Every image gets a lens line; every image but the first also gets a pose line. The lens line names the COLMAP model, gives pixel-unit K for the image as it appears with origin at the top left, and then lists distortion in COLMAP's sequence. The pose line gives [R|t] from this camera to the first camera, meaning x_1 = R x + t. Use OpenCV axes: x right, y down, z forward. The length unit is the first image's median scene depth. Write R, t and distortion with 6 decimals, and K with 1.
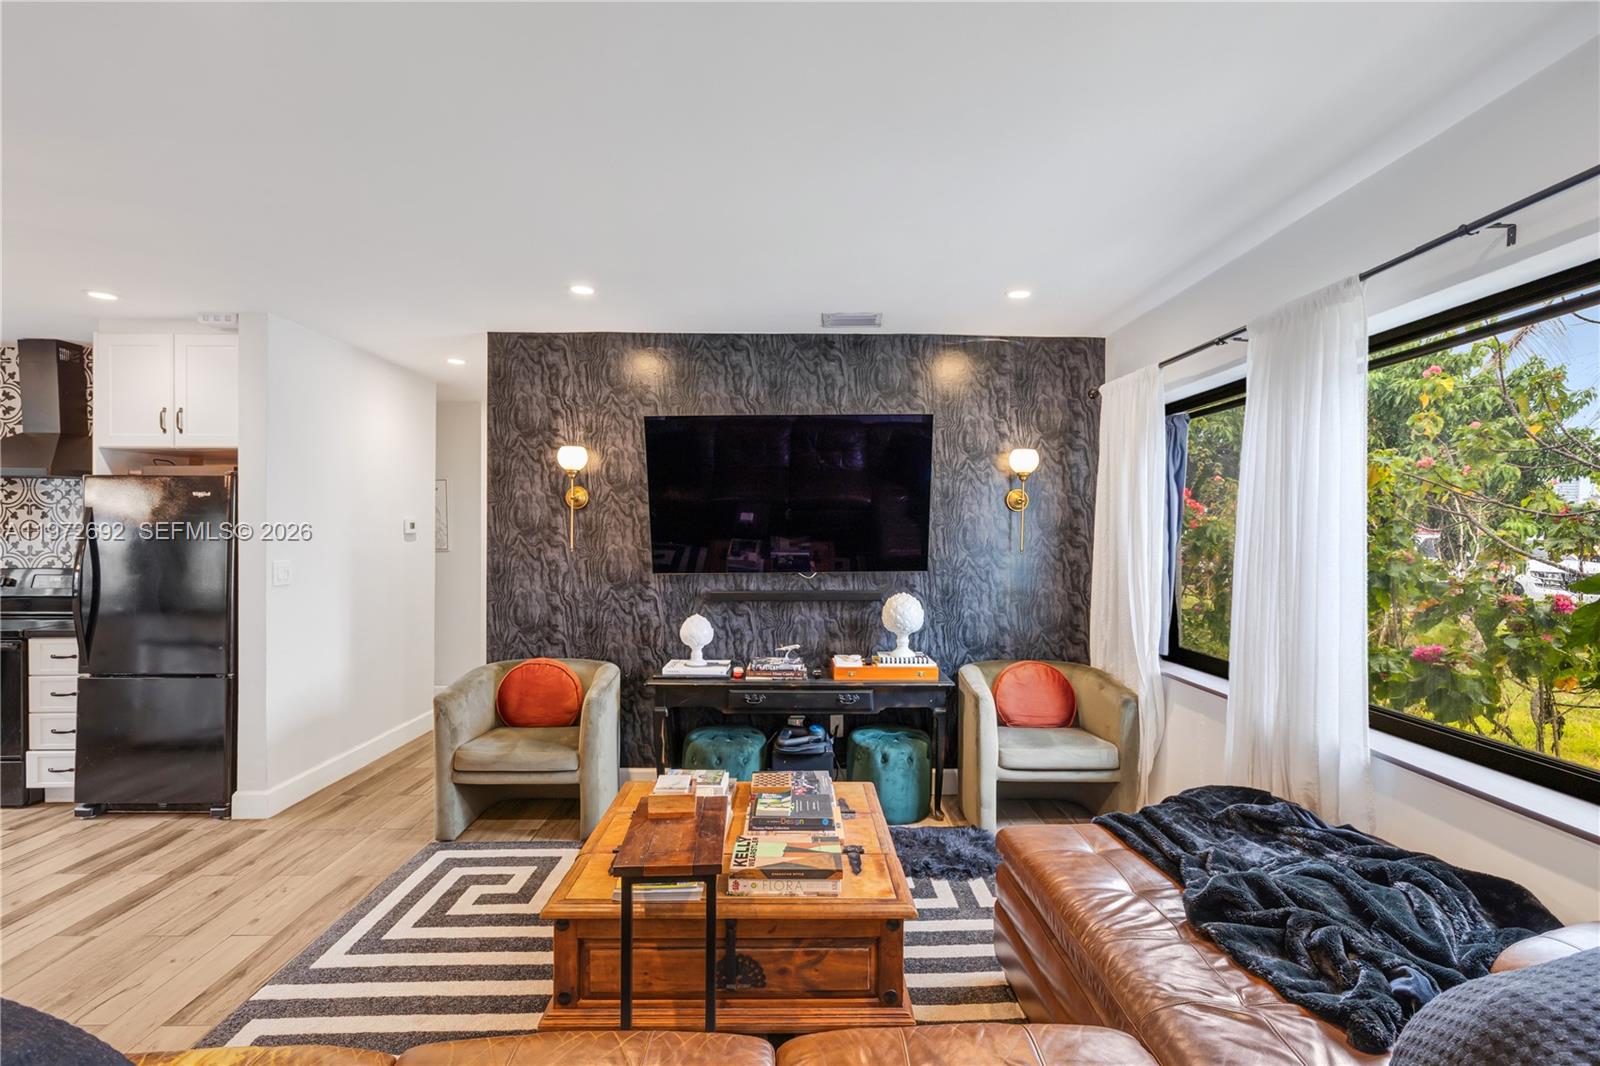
lens RADIAL K [[726.0, 0, 804.2], [0, 726.0, 532.1], [0, 0, 1]] dist [-0.010433, 0.003267]
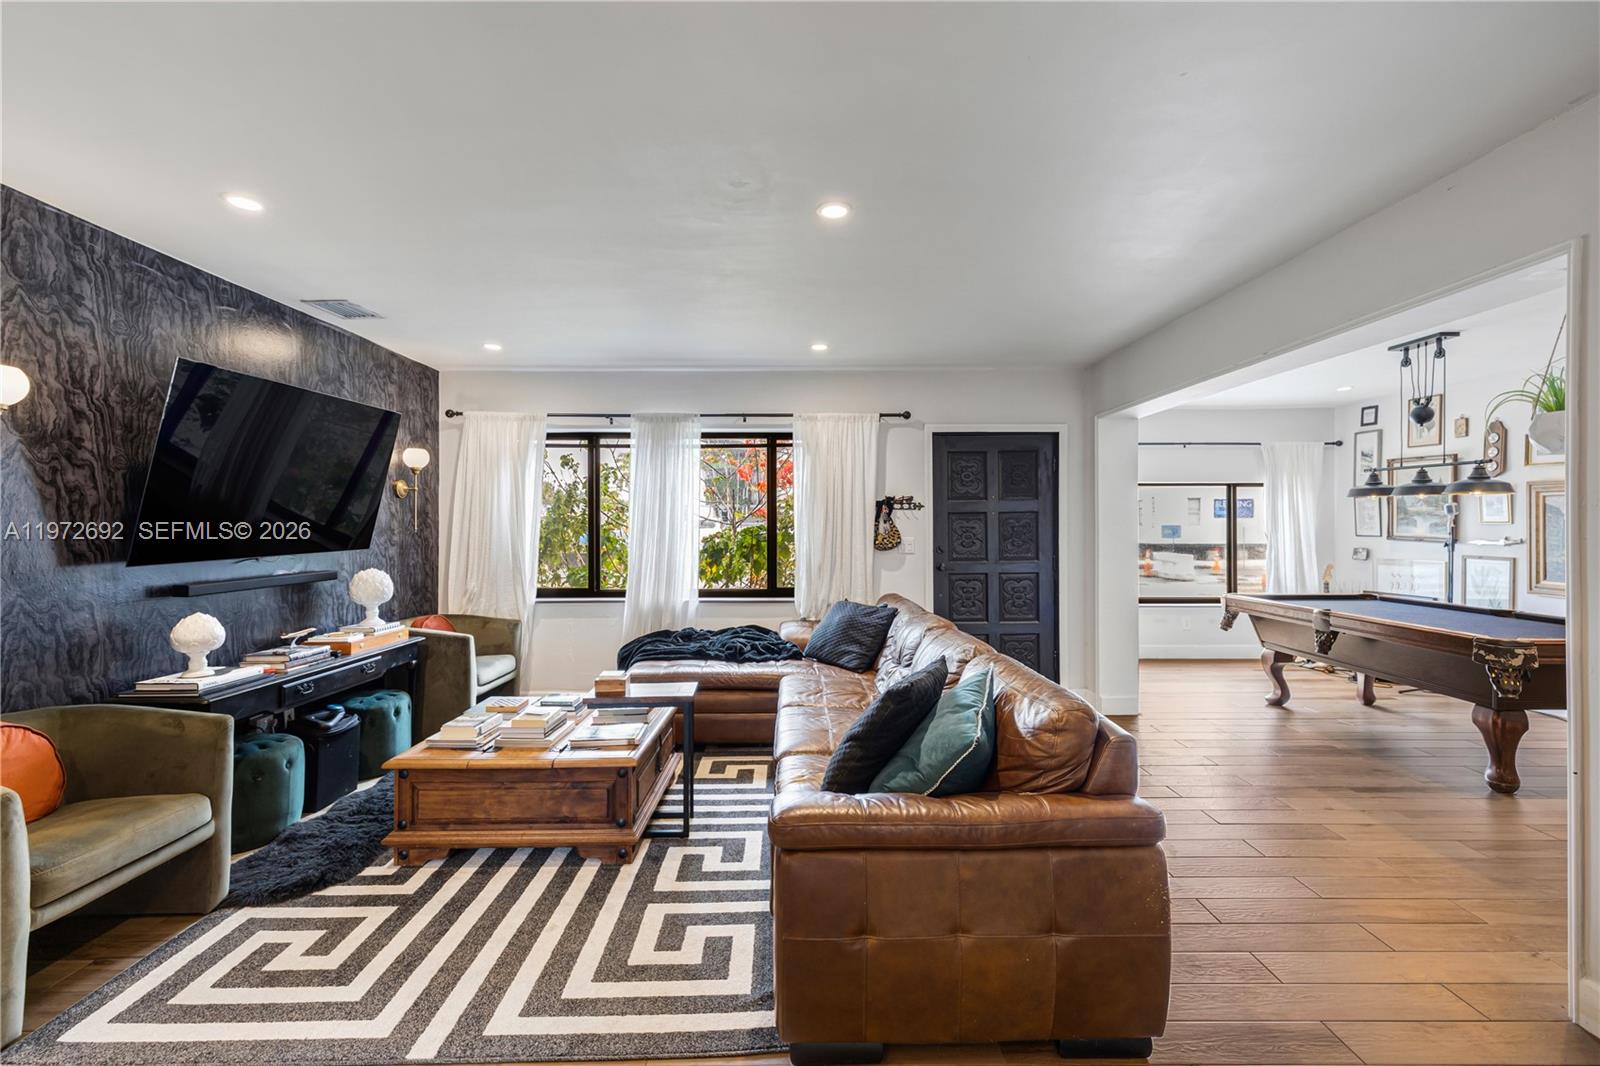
lens RADIAL K [[687.3, 0, 804.4], [0, 687.3, 525.7], [0, 0, 1]] dist [0.012035, -0.001707]
pose [[0.011606, -0.004011, 0.999925, -0.873459], [-0.002848, 0.999988, 0.004045, 0.011329], [-0.999929, -0.002895, 0.011595, 0.310646]]
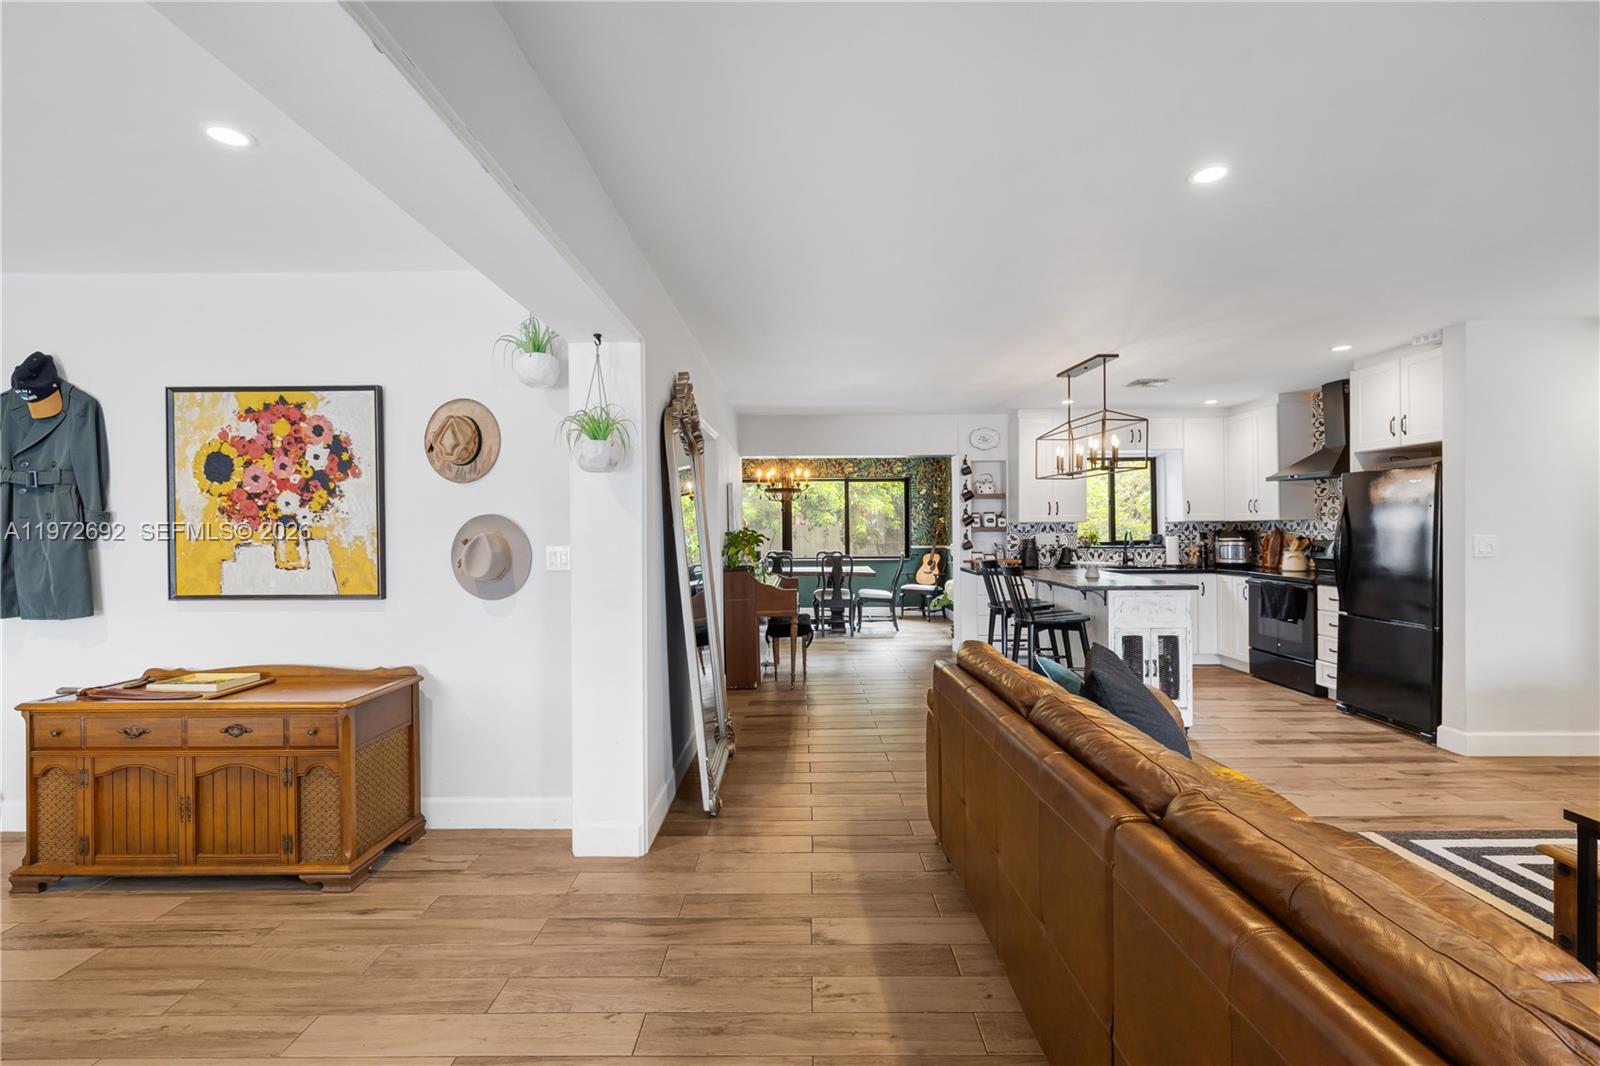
lens RADIAL K [[684.8, 0, 804.4], [0, 684.8, 527.5], [0, 0, 1]] dist [0.000465, 0.003394]
pose [[-0.015324, -0.000799, -0.999882, 0.346418], [0.011443, 0.999934, -0.000974, 0.014594], [0.999817, -0.011457, -0.015314, -0.043999]]
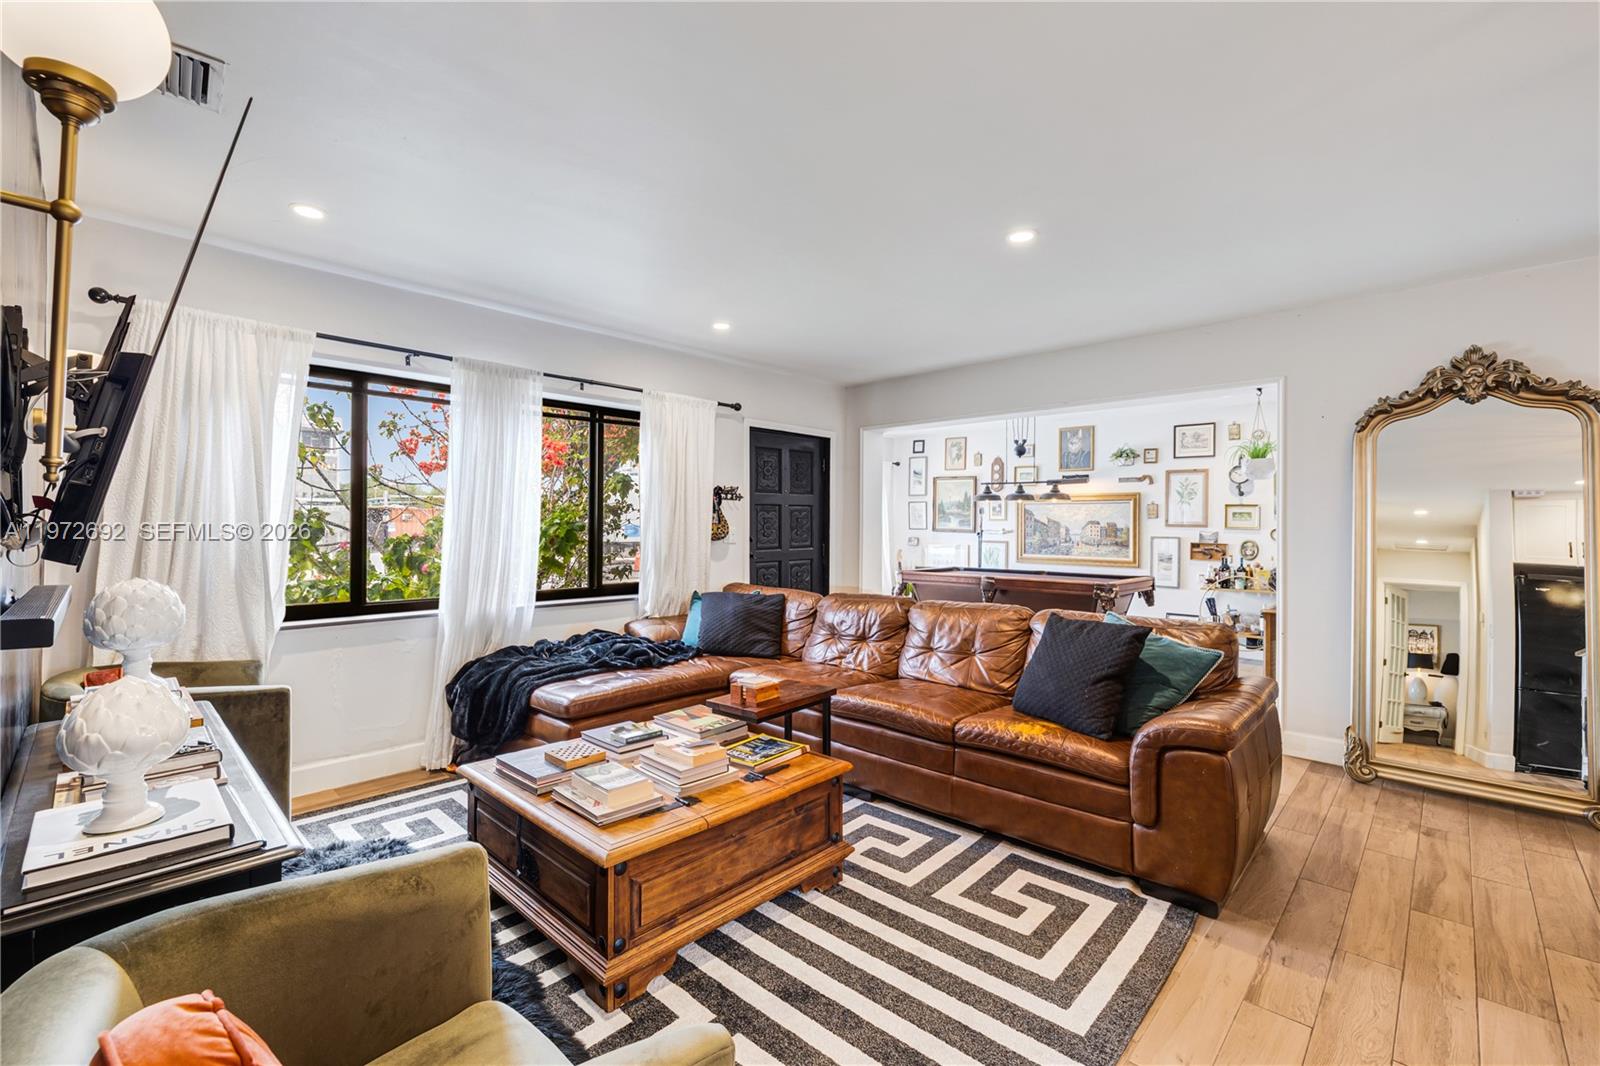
lens RADIAL K [[684.8, 0, 806.3], [0, 684.8, 518.9], [0, 0, 1]] dist [0.000465, 0.003394]
pose [[-0.711561, 0.000739, 0.702624, -0.593316], [-0.010403, 0.999879, -0.011586, 0.035775], [-0.702548, -0.015554, -0.711467, 0.965555]]
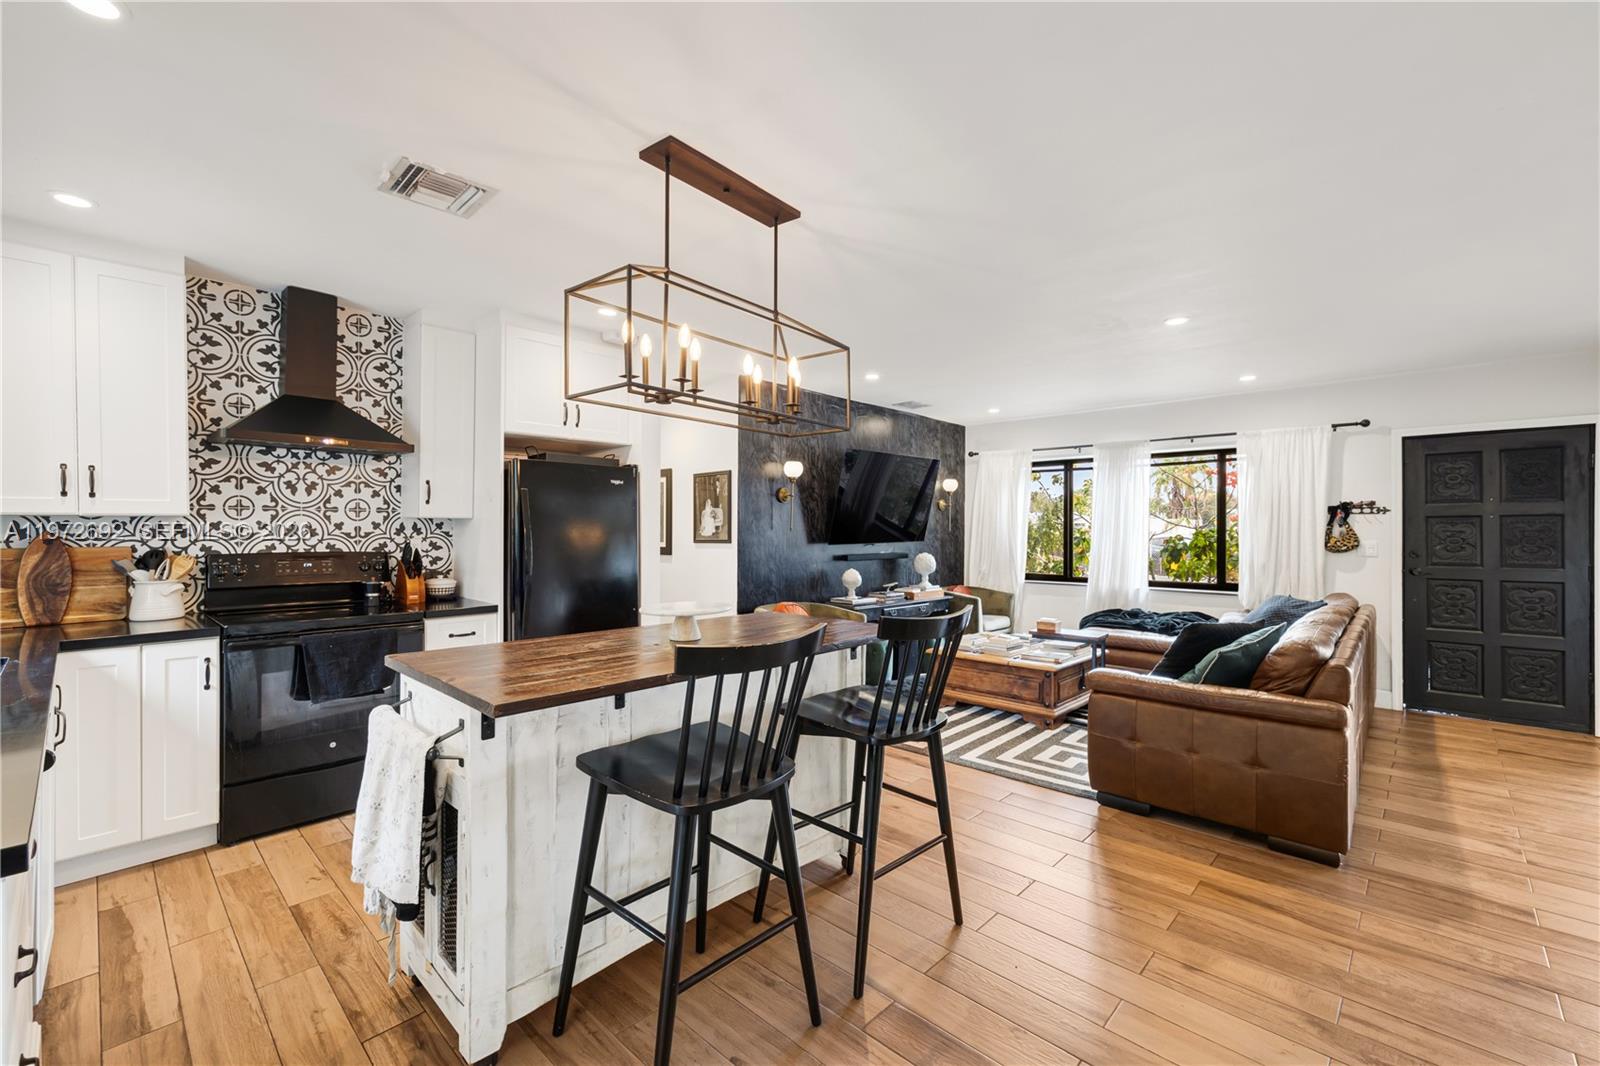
lens RADIAL K [[684.8, 0, 802.1], [0, 684.8, 529.9], [0, 0, 1]] dist [0.000465, 0.003394]
pose [[0.694070, -0.000281, 0.719907, -1.306135], [-0.005342, 0.999970, 0.005540, 0.015462], [-0.719887, -0.007690, 0.694048, -0.004262]]
